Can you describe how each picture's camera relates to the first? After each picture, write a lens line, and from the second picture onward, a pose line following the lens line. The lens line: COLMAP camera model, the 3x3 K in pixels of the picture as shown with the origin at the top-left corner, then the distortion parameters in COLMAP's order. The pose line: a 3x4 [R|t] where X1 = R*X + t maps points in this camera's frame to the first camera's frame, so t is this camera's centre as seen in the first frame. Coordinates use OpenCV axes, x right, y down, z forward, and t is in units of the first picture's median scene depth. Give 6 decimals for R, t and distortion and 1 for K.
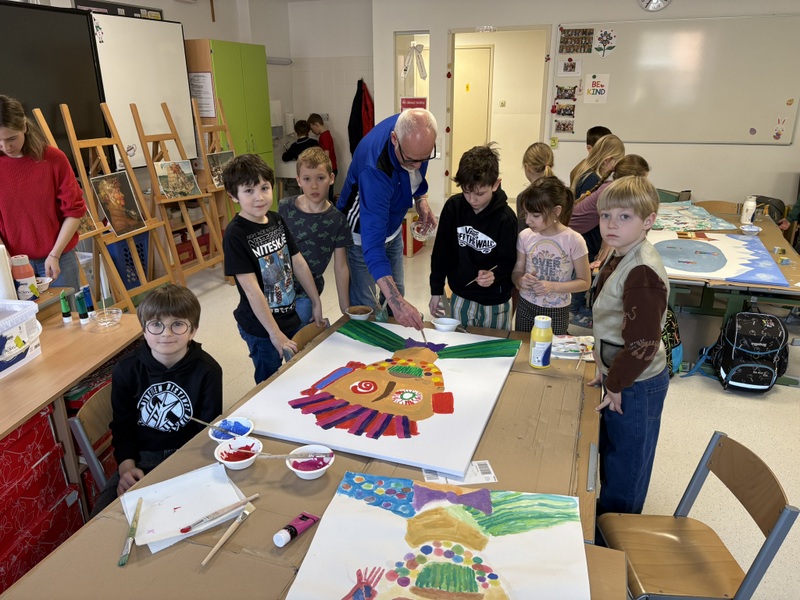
lens RADIAL K [[603.4, 0, 399.6], [0, 603.4, 299.4], [0, 0, 1]] dist [0.003280, 0.001473]
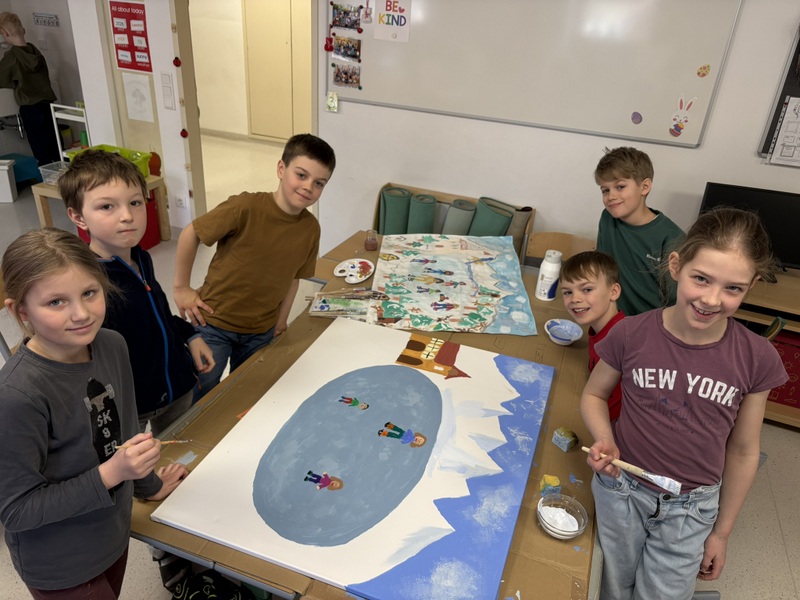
lens RADIAL K [[603.4, 0, 399.7], [0, 603.4, 301.5], [0, 0, 1]] dist [0.003280, 0.001473]
pose [[0.997075, 0.066284, 0.038054, 0.322889], [-0.071236, 0.986355, 0.148425, -0.161639], [-0.027697, -0.150701, 0.988191, 0.382097]]
